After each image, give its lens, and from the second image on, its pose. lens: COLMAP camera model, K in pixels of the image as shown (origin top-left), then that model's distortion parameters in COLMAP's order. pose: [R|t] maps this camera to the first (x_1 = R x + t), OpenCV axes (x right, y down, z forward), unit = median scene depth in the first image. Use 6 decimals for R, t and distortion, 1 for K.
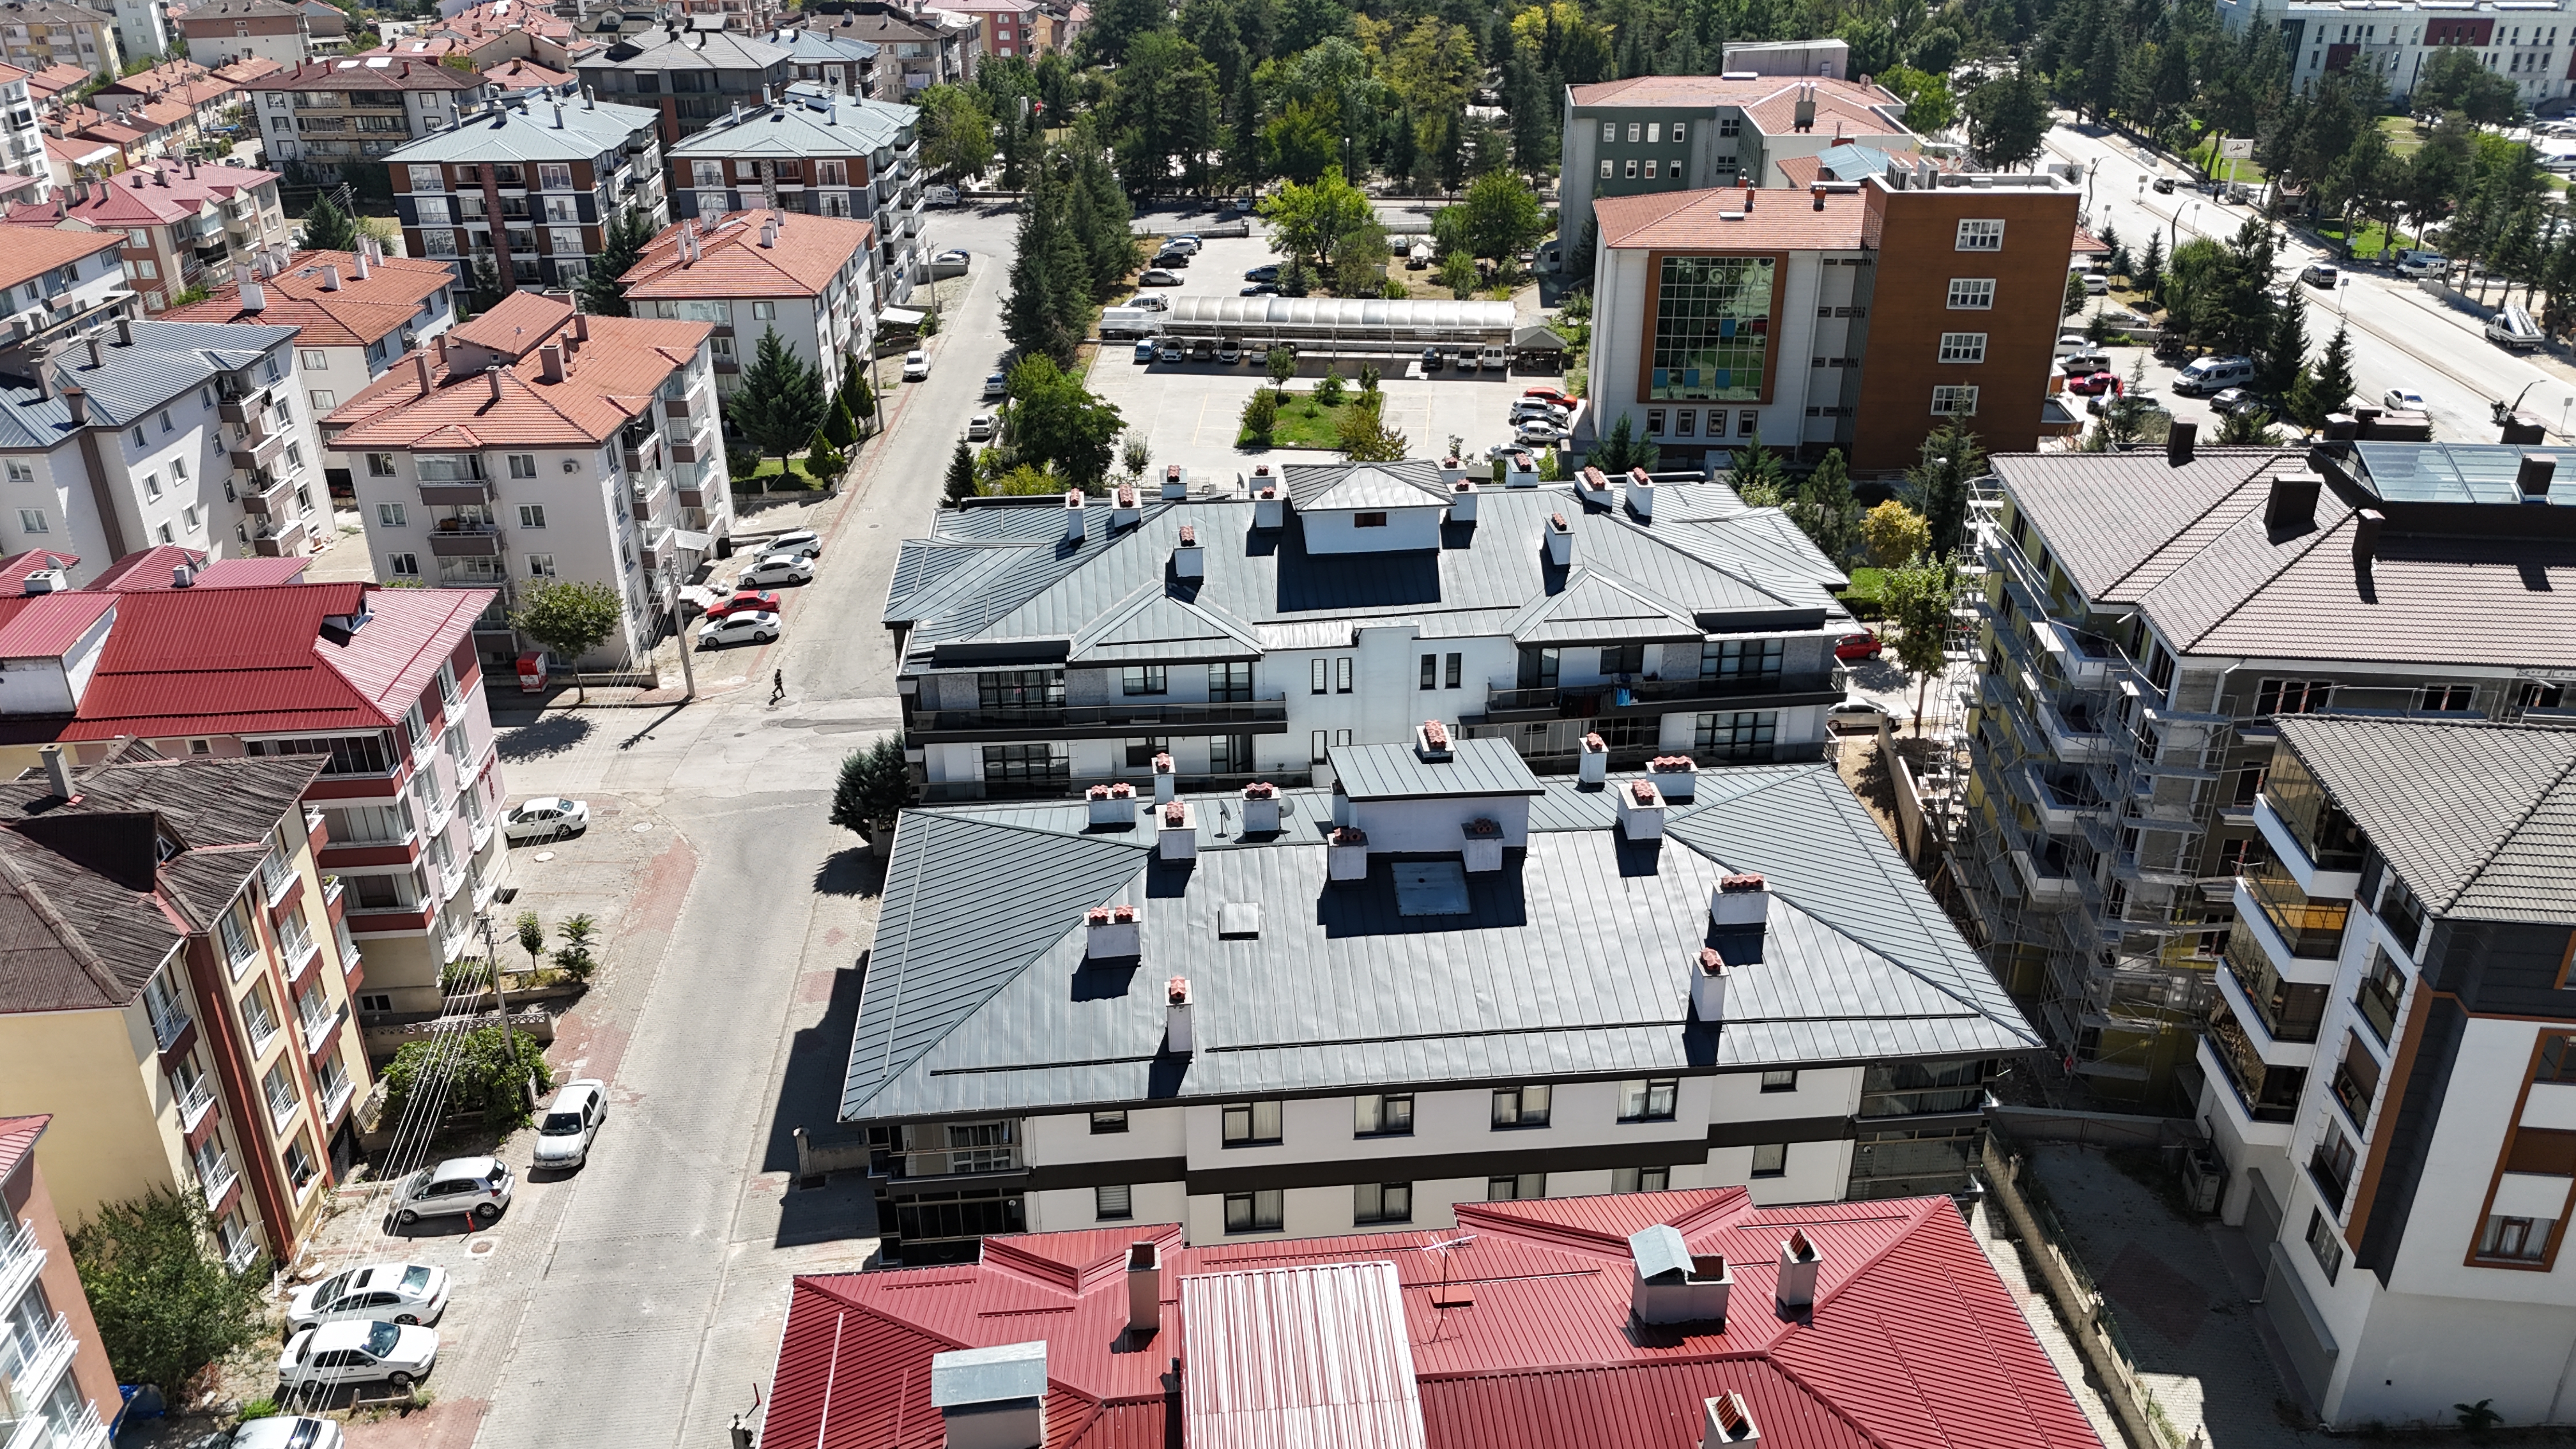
lens RADIAL K [[1896.7, 0, 1294.3], [0, 1896.7, 725.8], [0, 0, 1]] dist [0.072972, -0.065949]
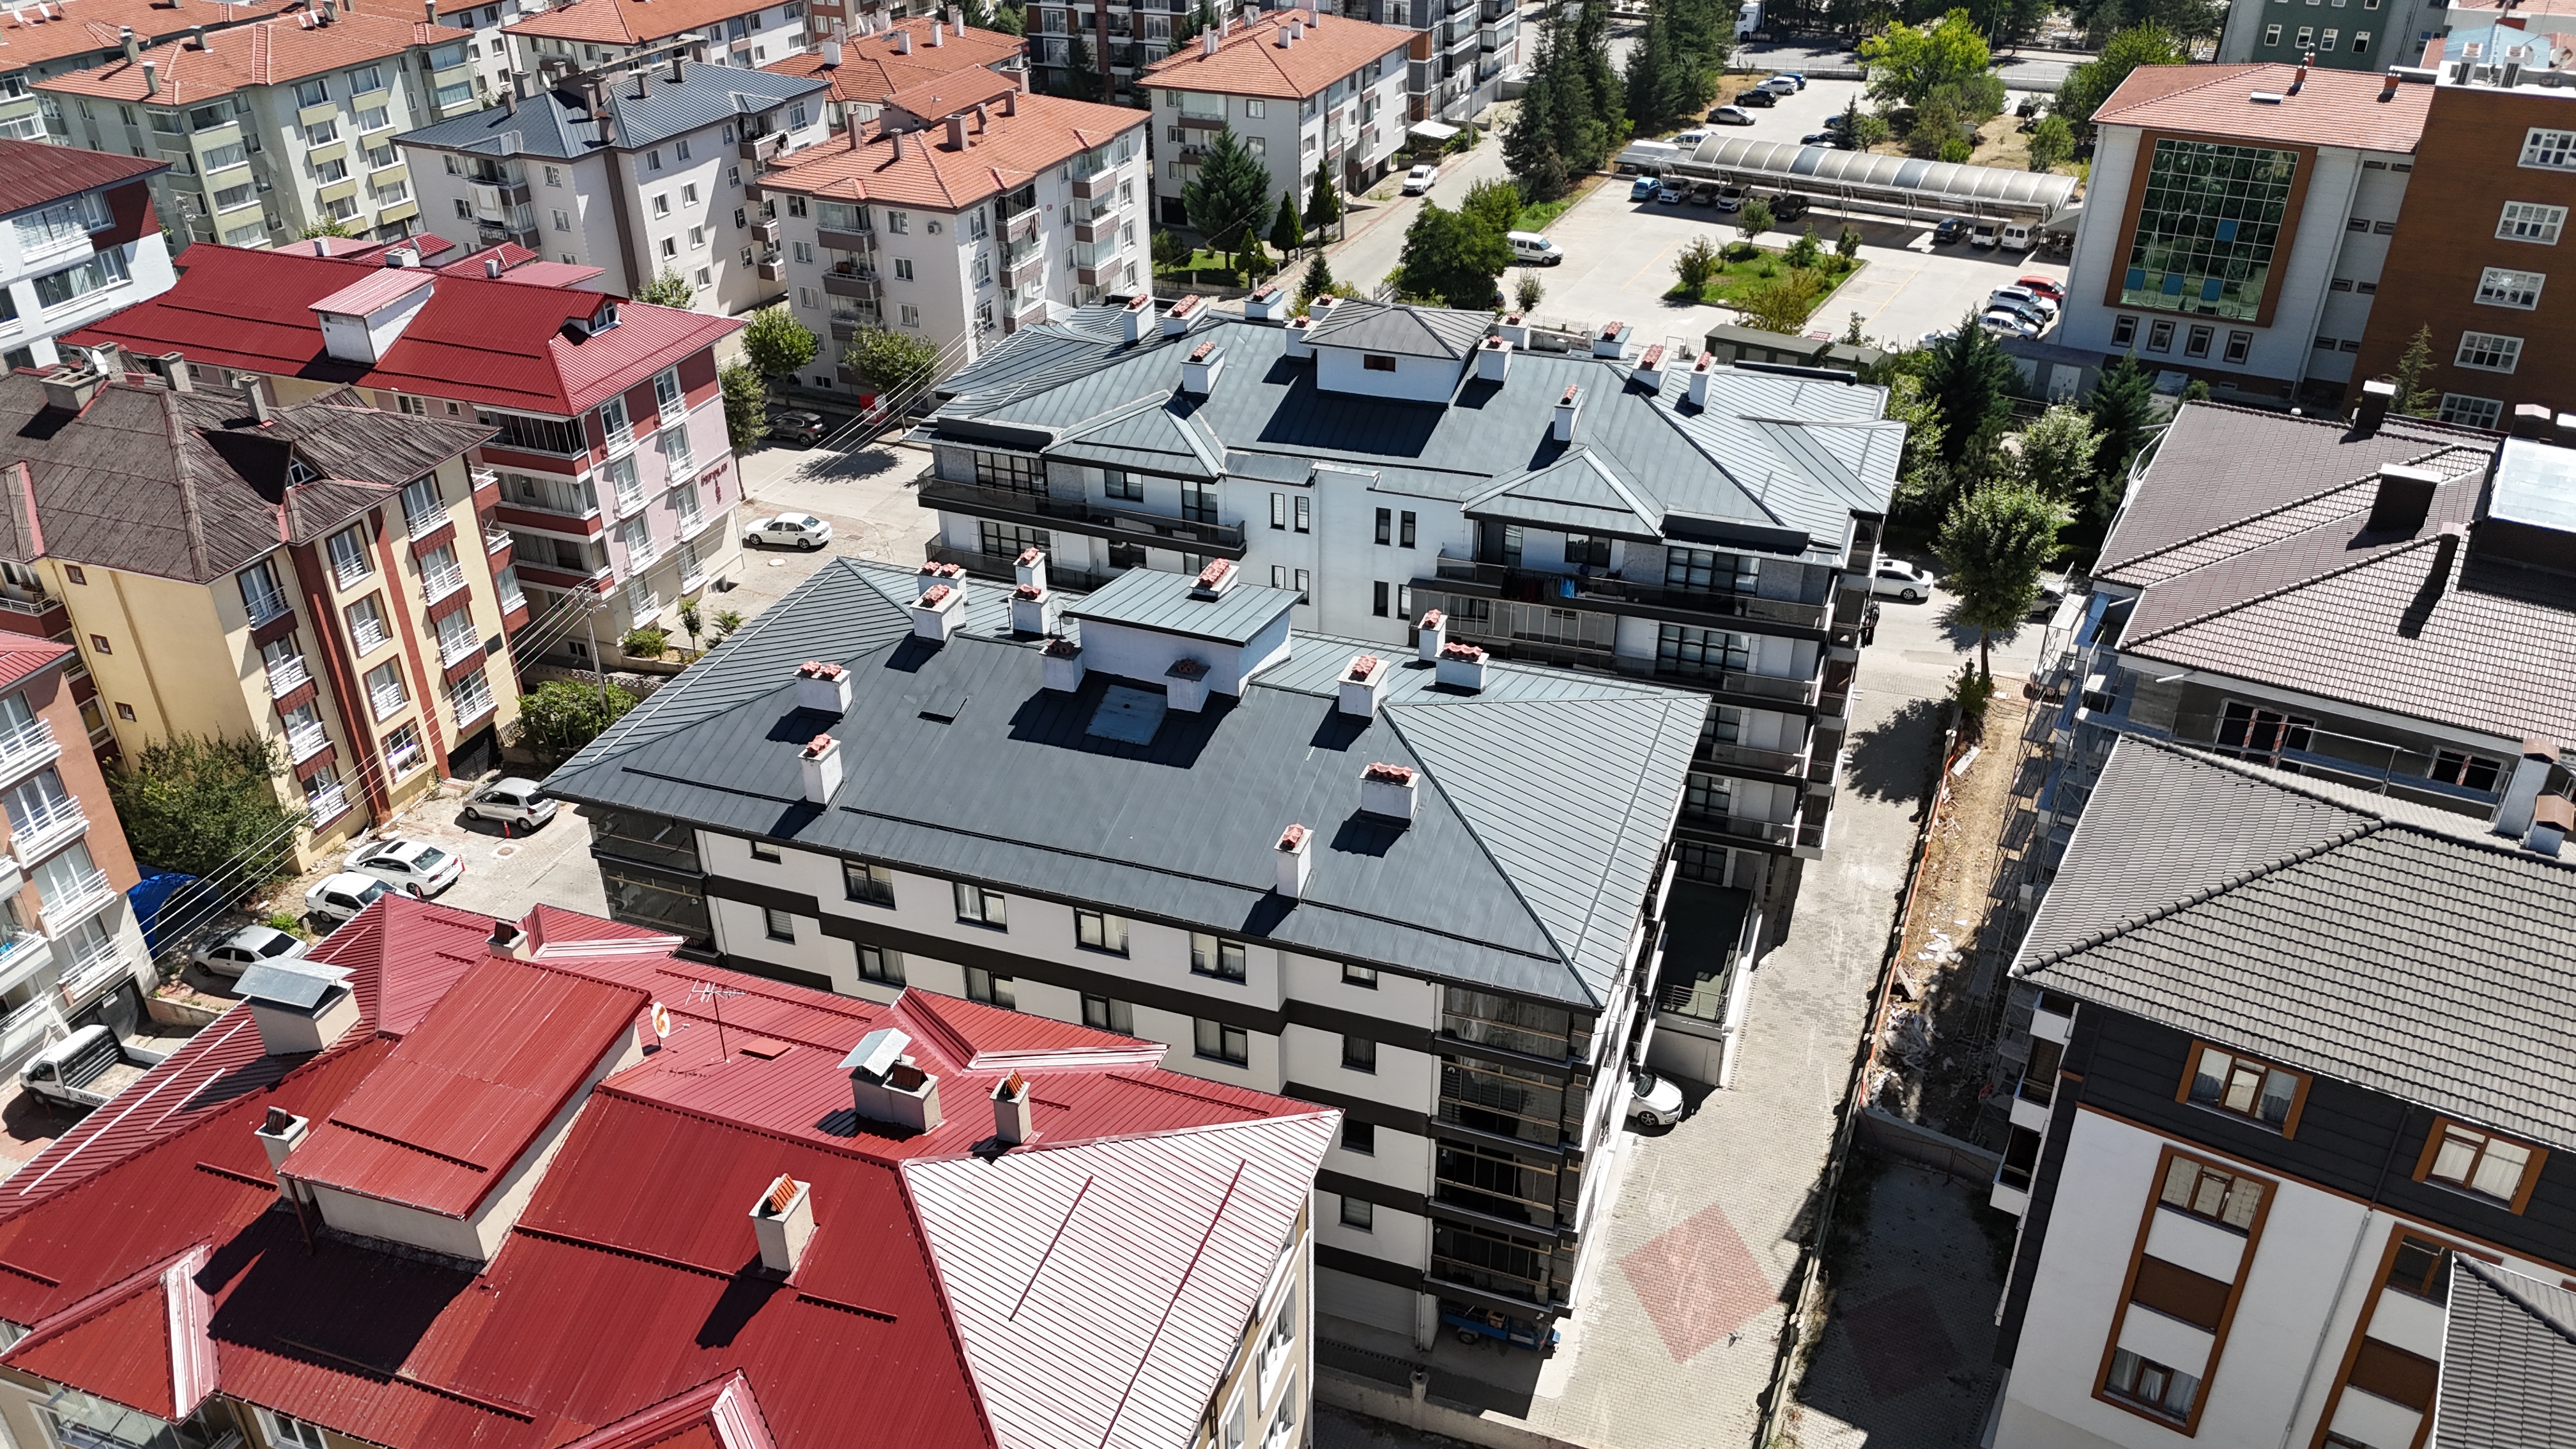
lens RADIAL K [[1896.7, 0, 1293.5], [0, 1896.7, 722.0], [0, 0, 1]] dist [0.072972, -0.065949]
pose [[0.907829, 0.213329, -0.361023, 0.368283], [-0.182960, 0.976164, 0.116743, -0.032224], [0.377323, -0.039930, 0.925221, 0.064363]]
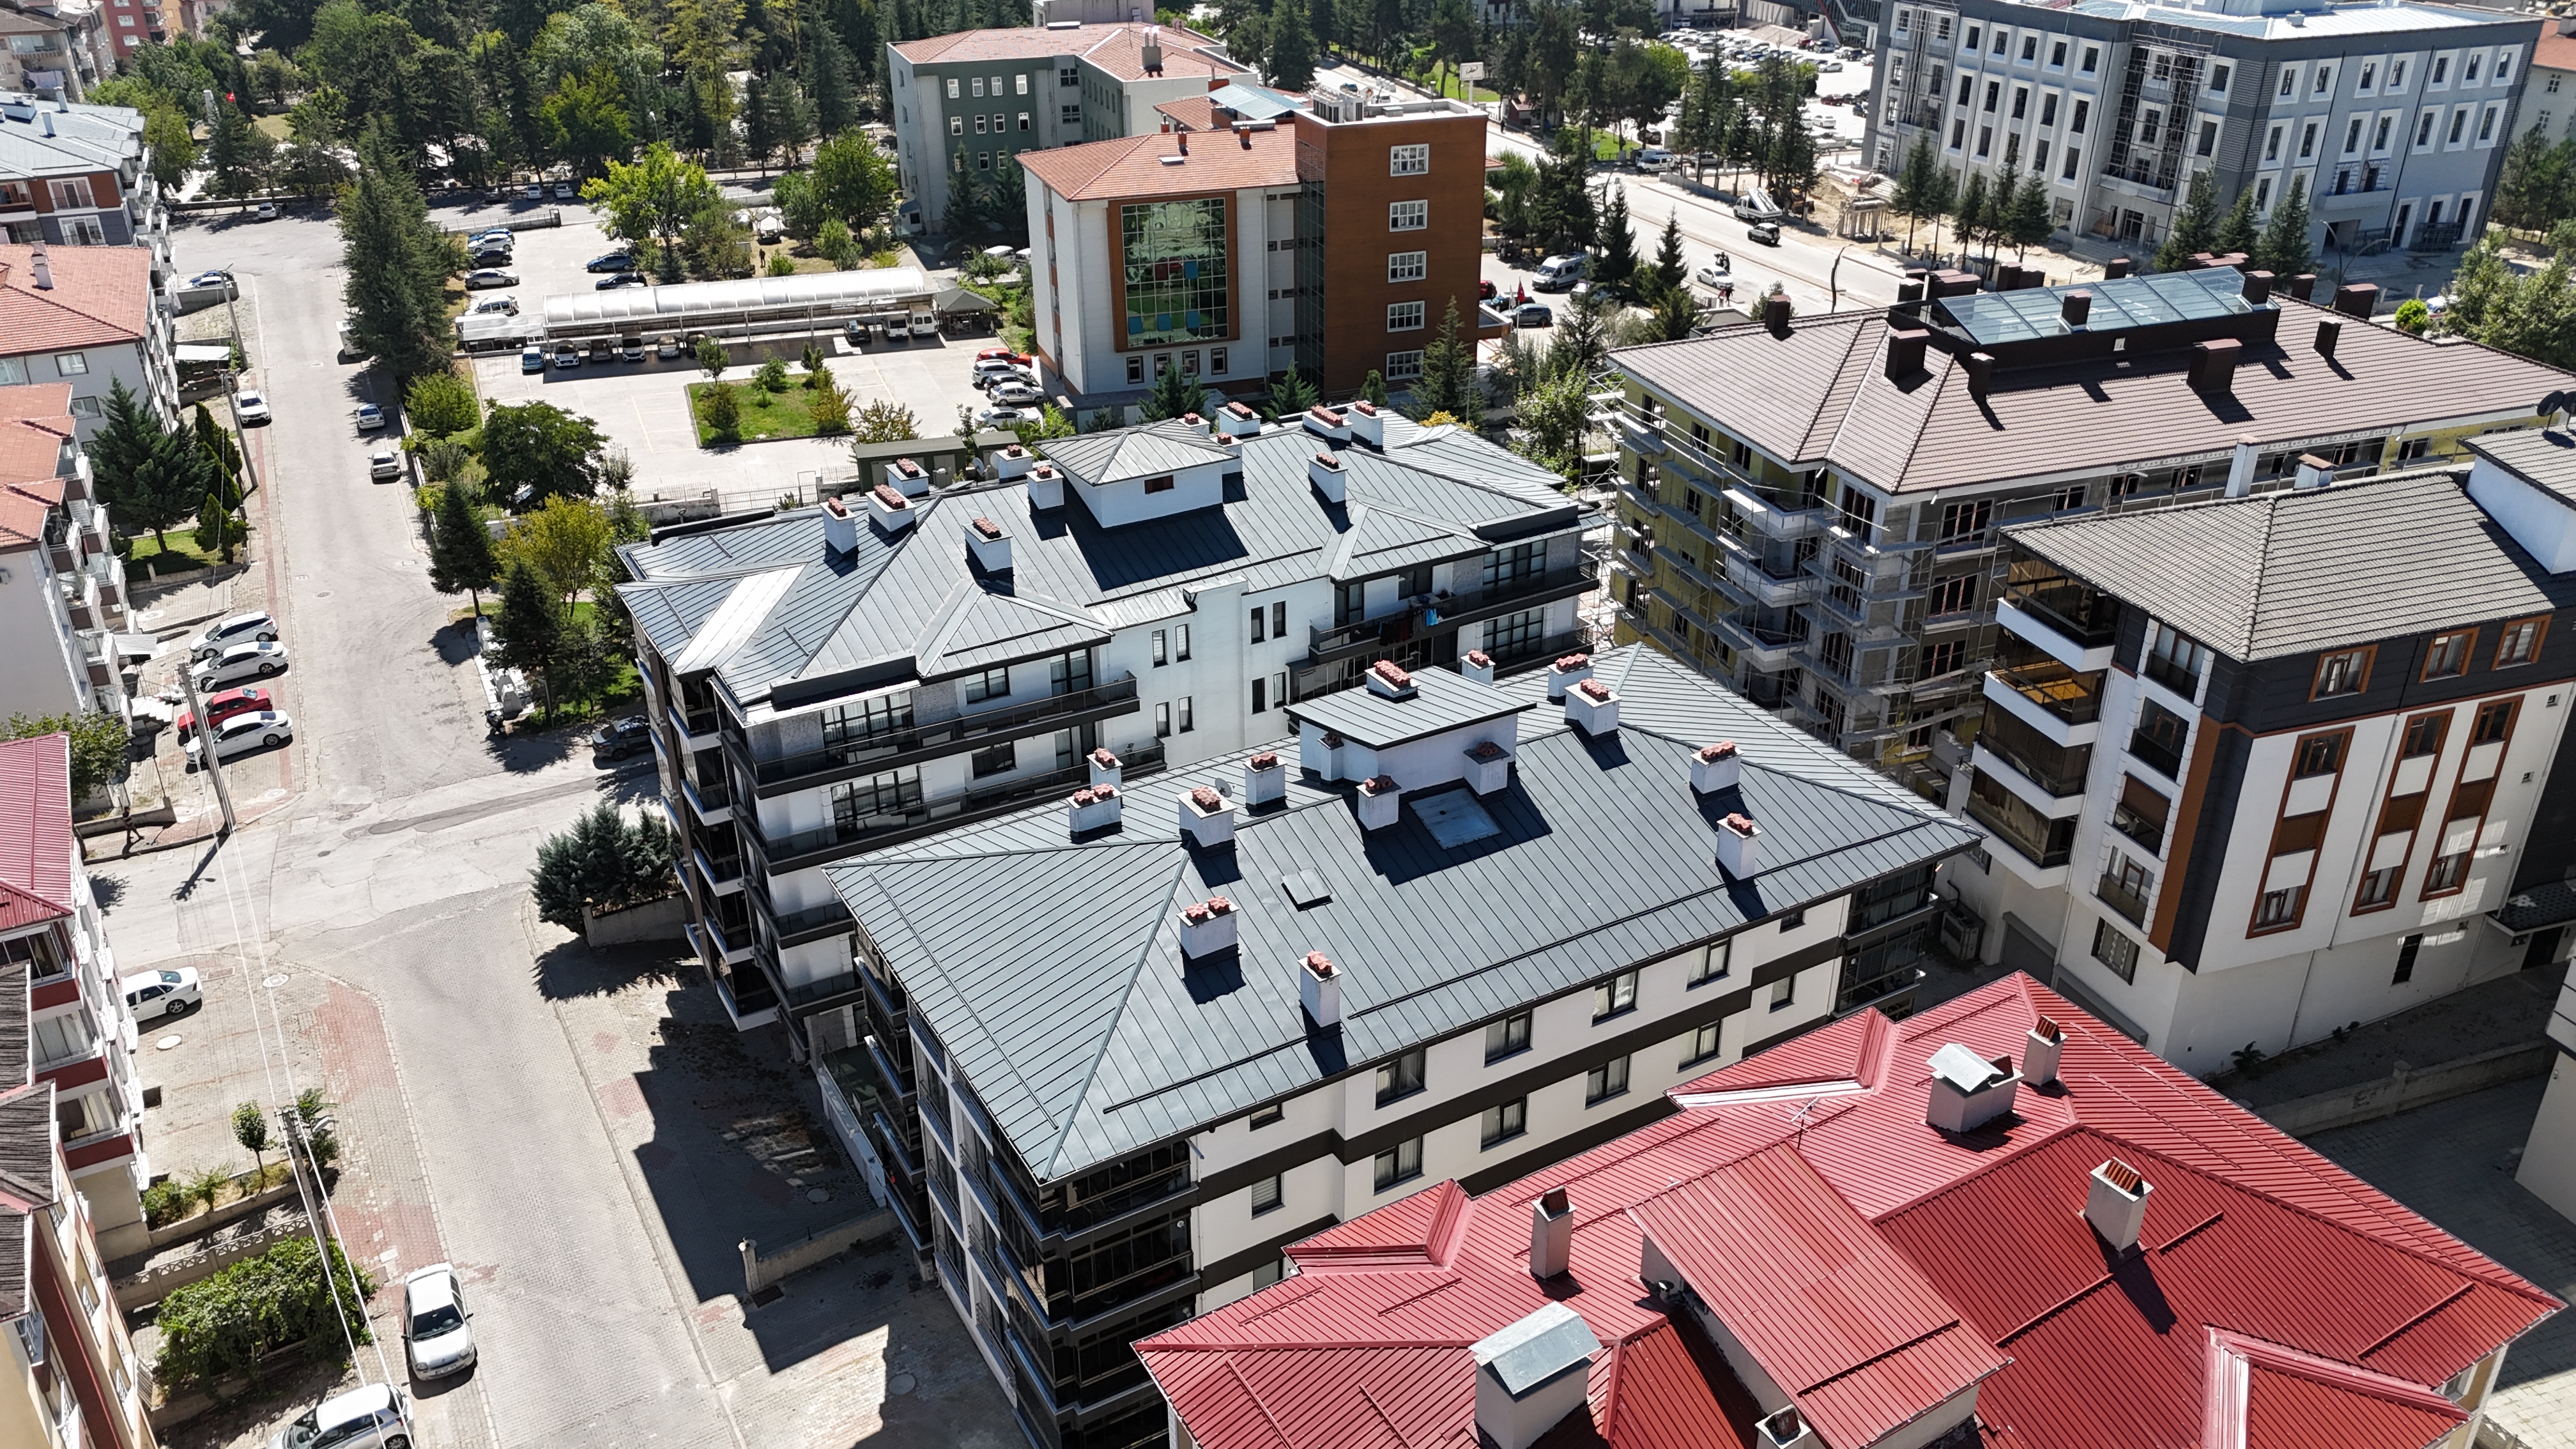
lens RADIAL K [[1896.7, 0, 1295.6], [0, 1896.7, 720.8], [0, 0, 1]] dist [0.072972, -0.065949]
pose [[0.908386, -0.190518, 0.372206, -0.268258], [0.183537, 0.981503, 0.054463, -0.026820], [-0.375698, 0.018840, 0.926551, 0.055612]]
